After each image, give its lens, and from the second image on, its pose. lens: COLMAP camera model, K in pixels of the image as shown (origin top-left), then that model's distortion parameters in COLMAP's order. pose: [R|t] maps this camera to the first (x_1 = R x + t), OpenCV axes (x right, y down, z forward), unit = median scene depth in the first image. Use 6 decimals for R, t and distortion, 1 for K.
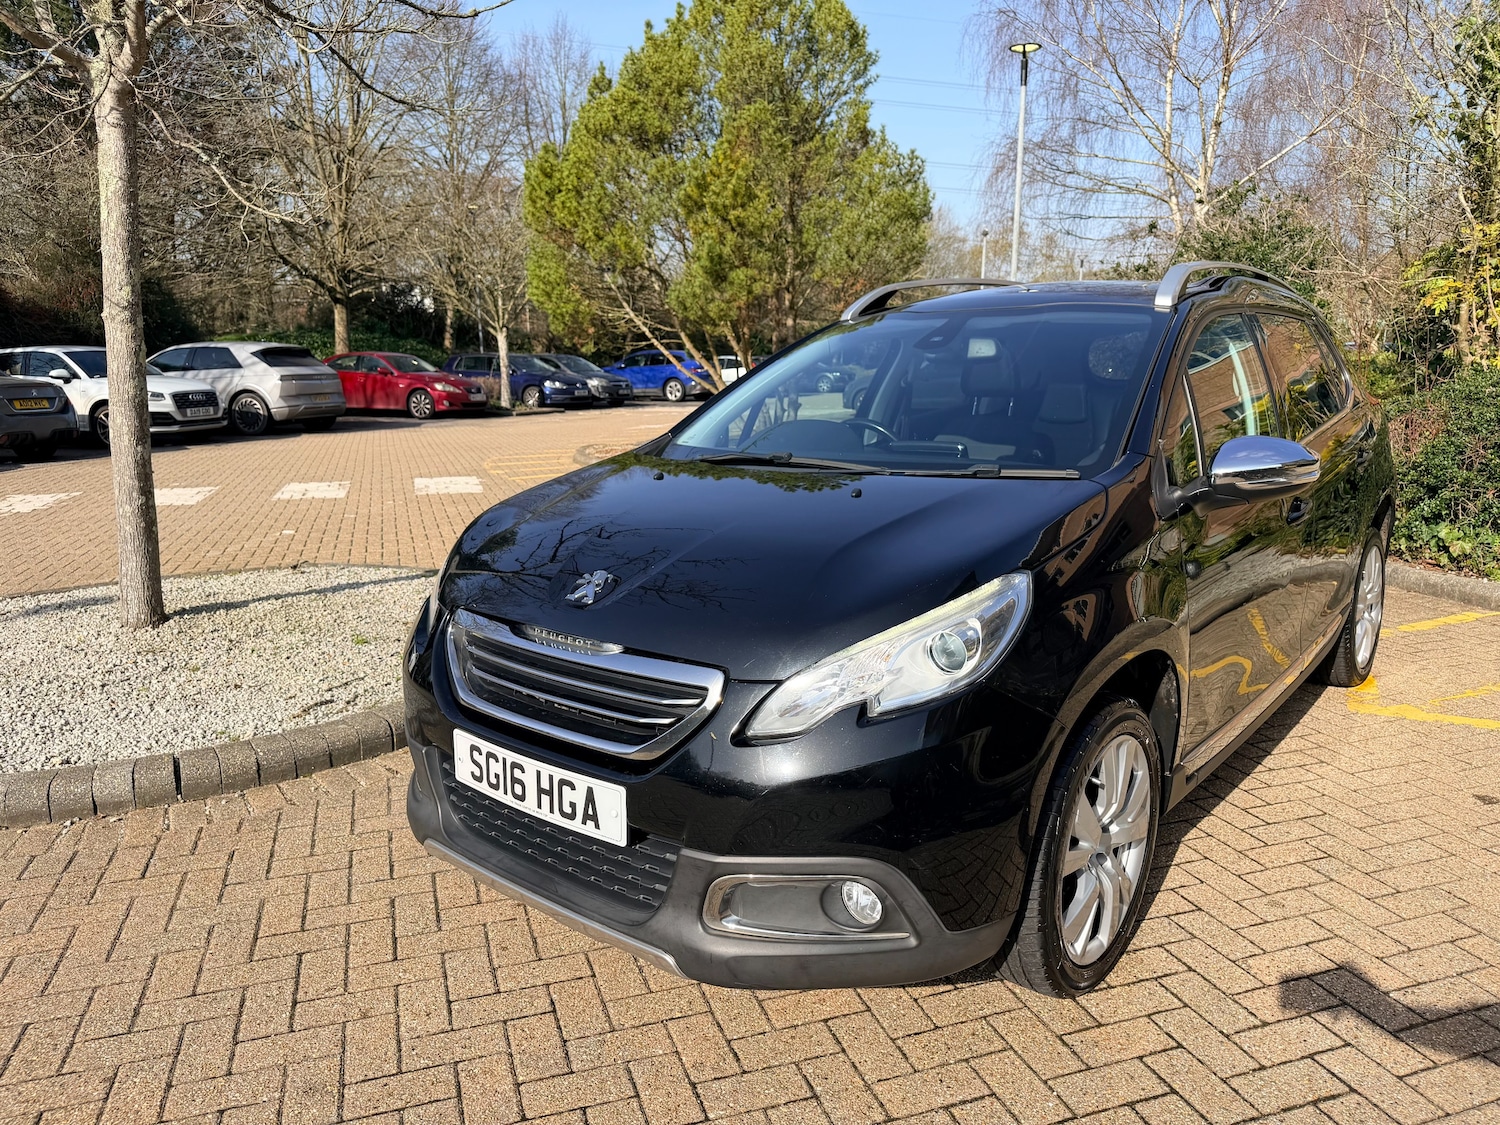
lens RADIAL K [[1065.4, 0, 745.1], [0, 1065.4, 551.5], [0, 0, 1]] dist [0.021464, -0.032305]
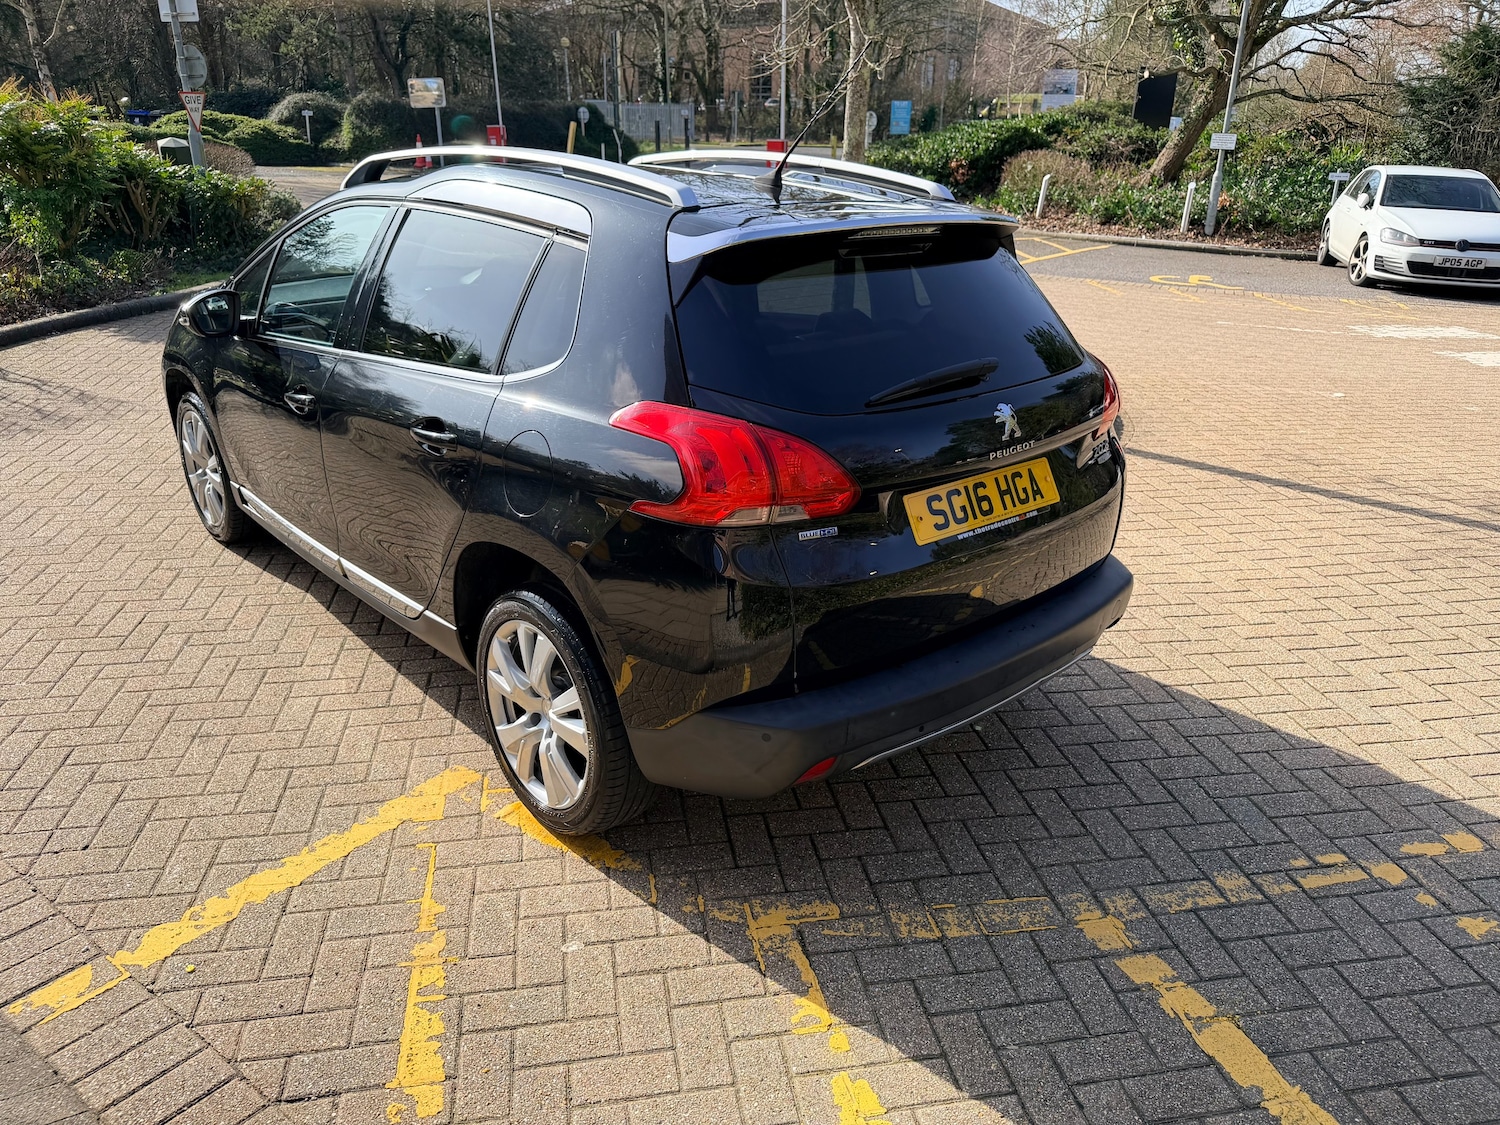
lens RADIAL K [[1065.4, 0, 750.8], [0, 1065.4, 559.8], [0, 0, 1]] dist [0.021464, -0.032305]
pose [[-0.137979, 0.378001, -0.915466, 1.533653], [-0.210012, 0.892123, 0.400015, -0.427511], [0.967913, 0.247453, -0.043710, 1.562134]]
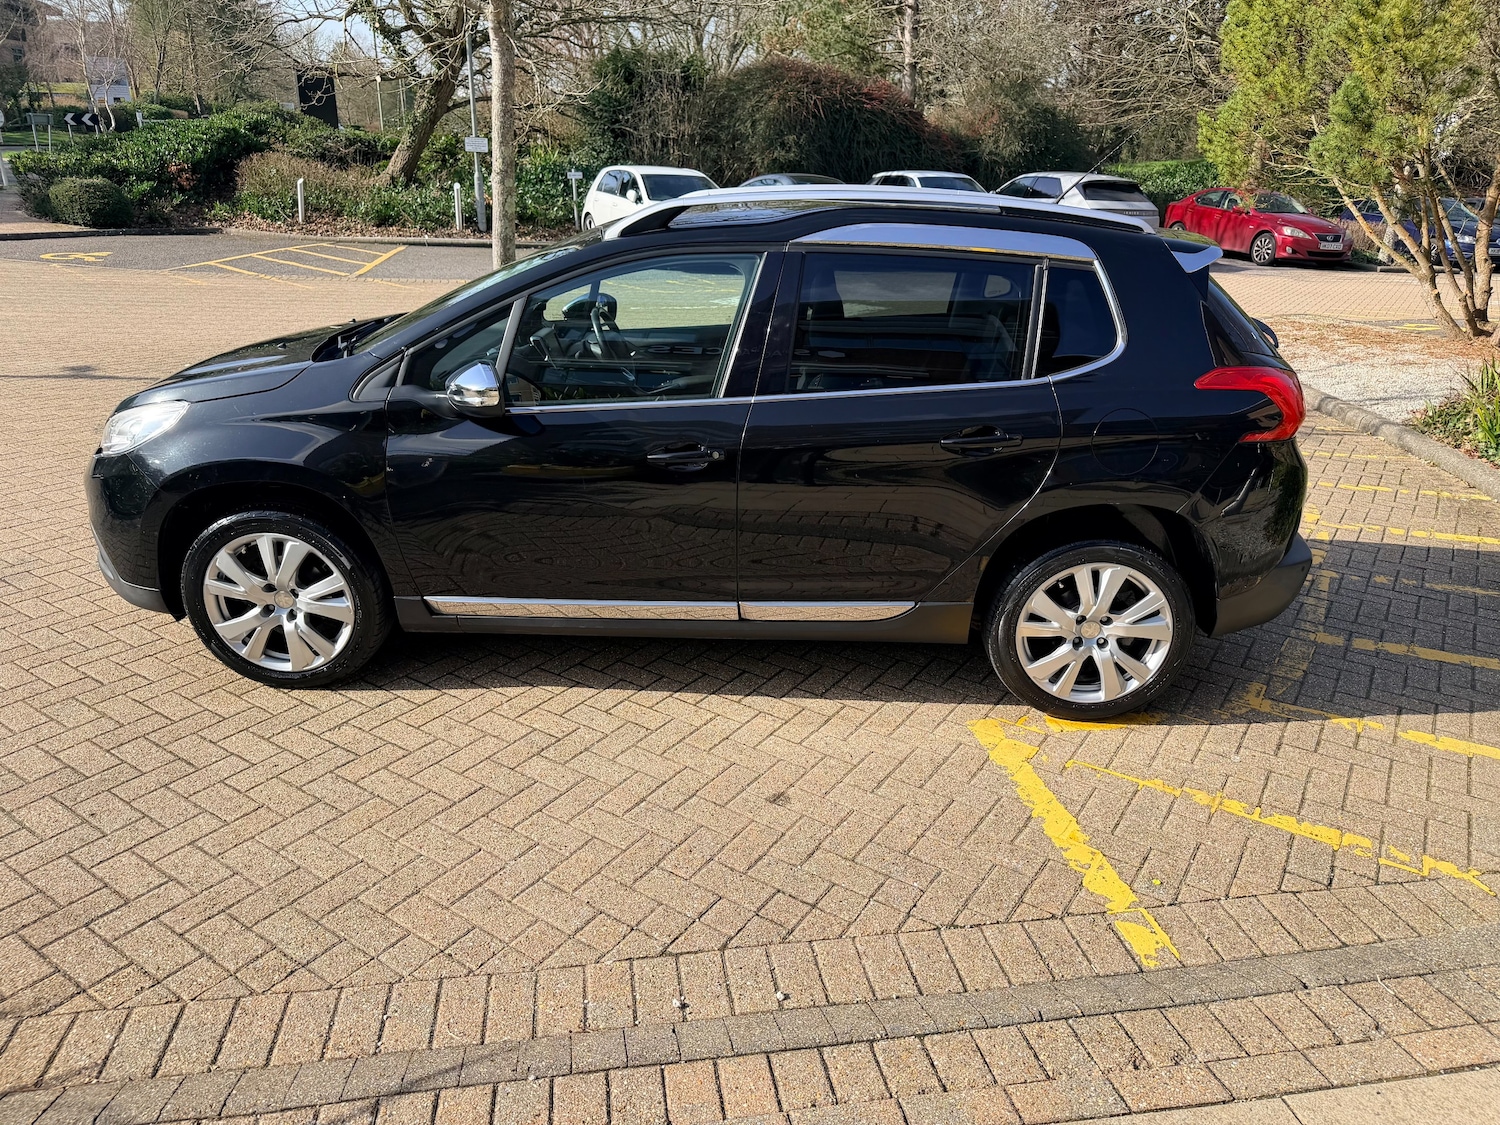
lens RADIAL K [[1065.4, 0, 764.6], [0, 1065.4, 559.7], [0, 0, 1]] dist [0.021464, -0.032305]
pose [[0.623053, 0.307048, -0.719393, 1.373939], [-0.184396, 0.951465, 0.246398, -0.214521], [0.760133, -0.020866, 0.649432, 0.395055]]
